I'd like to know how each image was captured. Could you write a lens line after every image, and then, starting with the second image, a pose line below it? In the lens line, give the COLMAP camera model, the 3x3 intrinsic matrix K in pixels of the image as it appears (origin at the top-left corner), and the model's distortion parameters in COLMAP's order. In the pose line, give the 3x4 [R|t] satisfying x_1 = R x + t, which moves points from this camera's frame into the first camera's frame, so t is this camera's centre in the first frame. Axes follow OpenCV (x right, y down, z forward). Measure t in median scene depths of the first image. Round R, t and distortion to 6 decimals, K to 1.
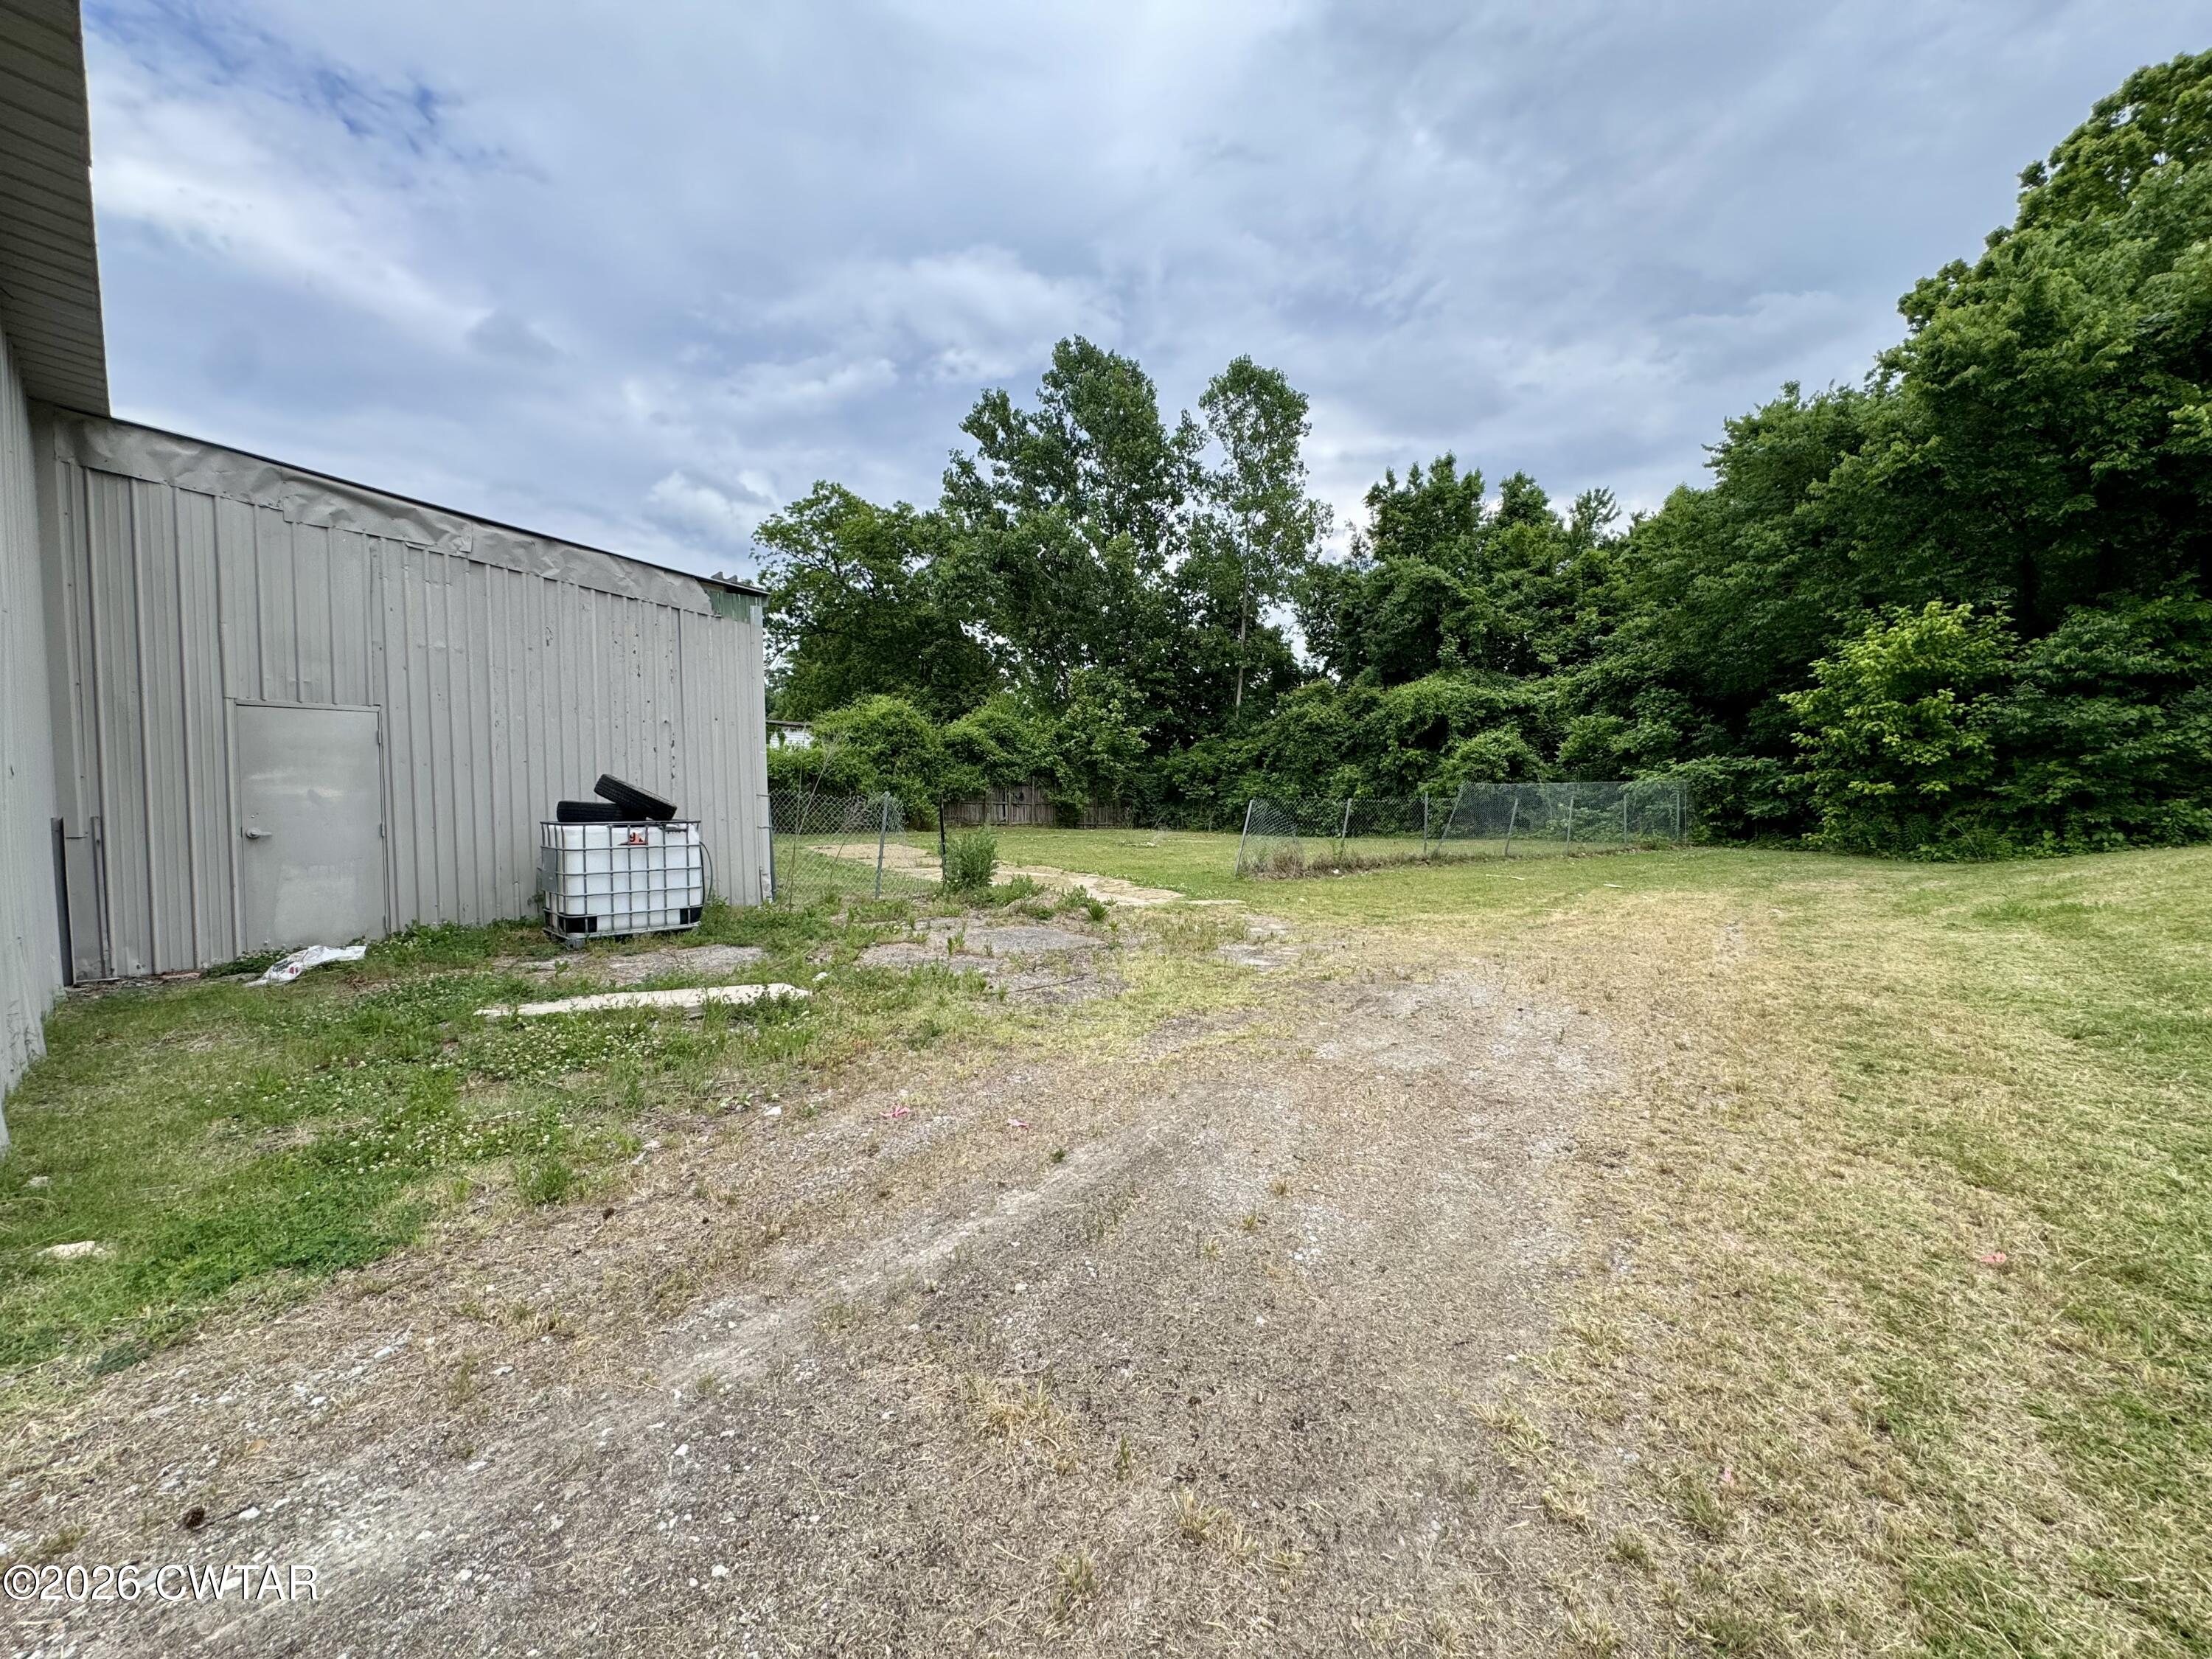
lens RADIAL K [[886.2, 0, 1106.0], [0, 886.2, 829.5], [0, 0, 1]] dist [0.039012, -0.000010]
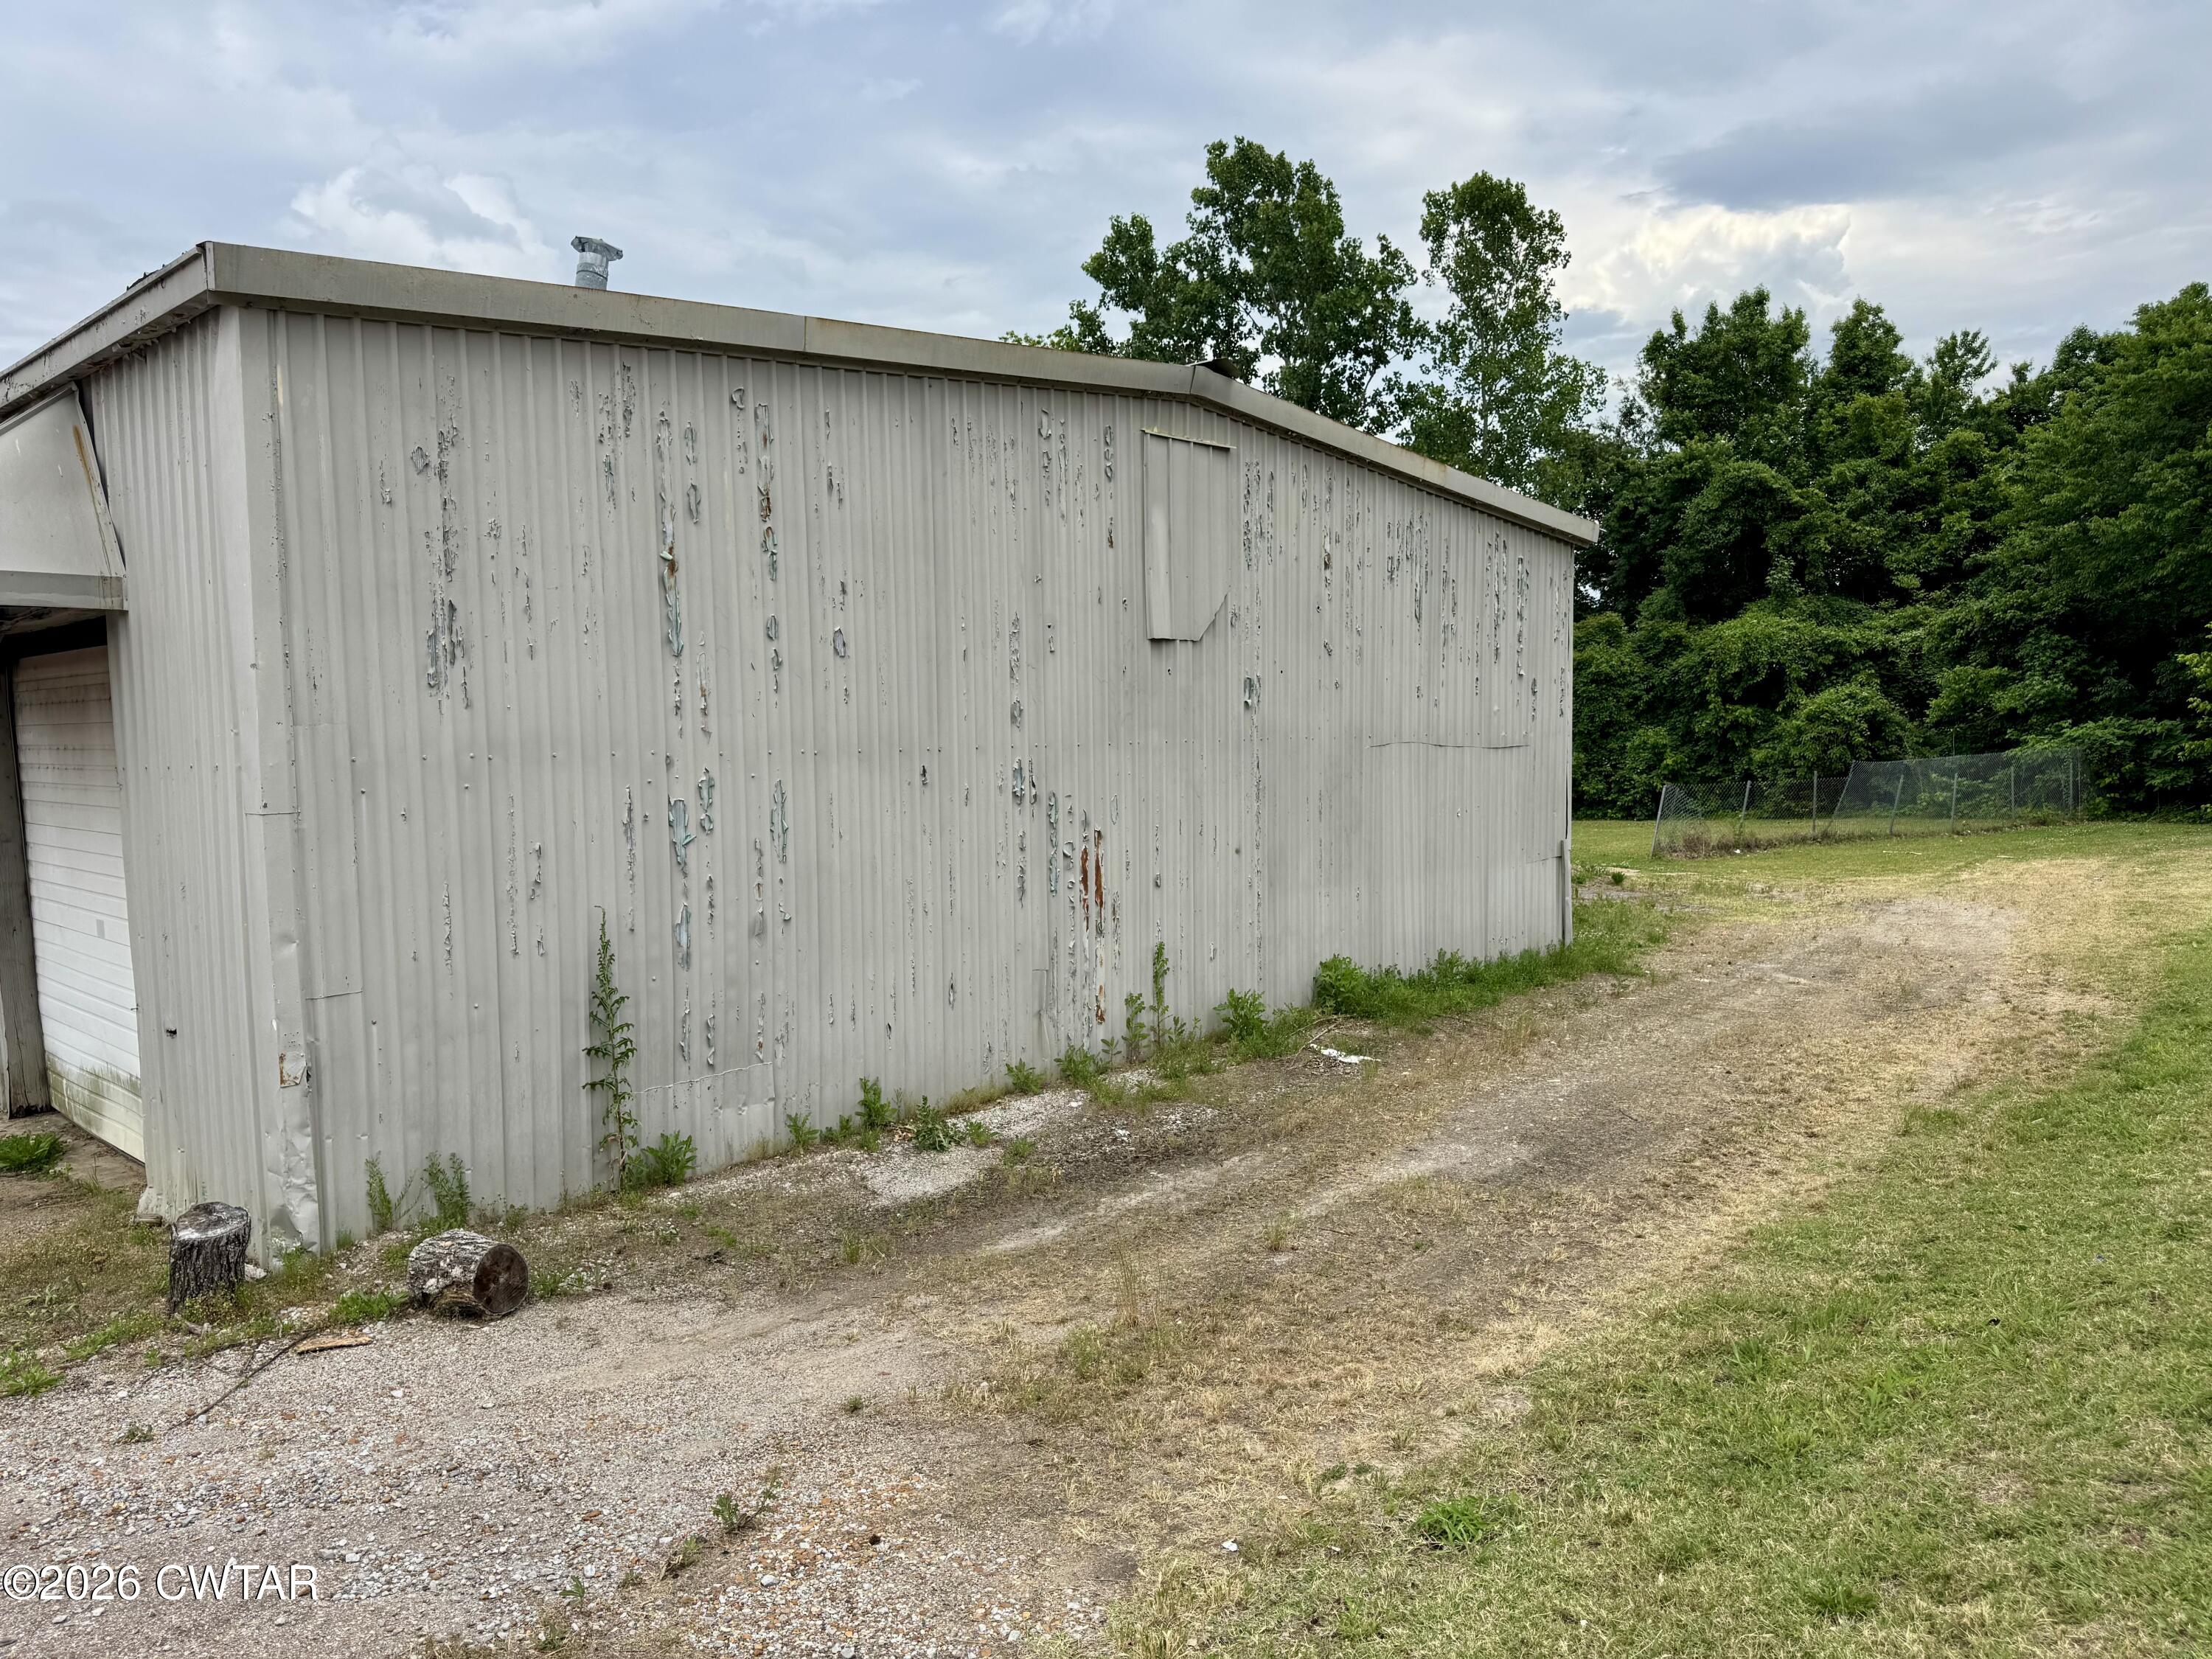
lens RADIAL K [[1450.5, 0, 1106.1], [0, 1450.5, 863.8], [0, 0, 1]] dist [0.003396, 0.002202]
pose [[0.999428, -0.018978, -0.028005, -0.172800], [0.019861, 0.999304, 0.031573, -0.002406], [0.027386, -0.032111, 0.999109, -0.287173]]
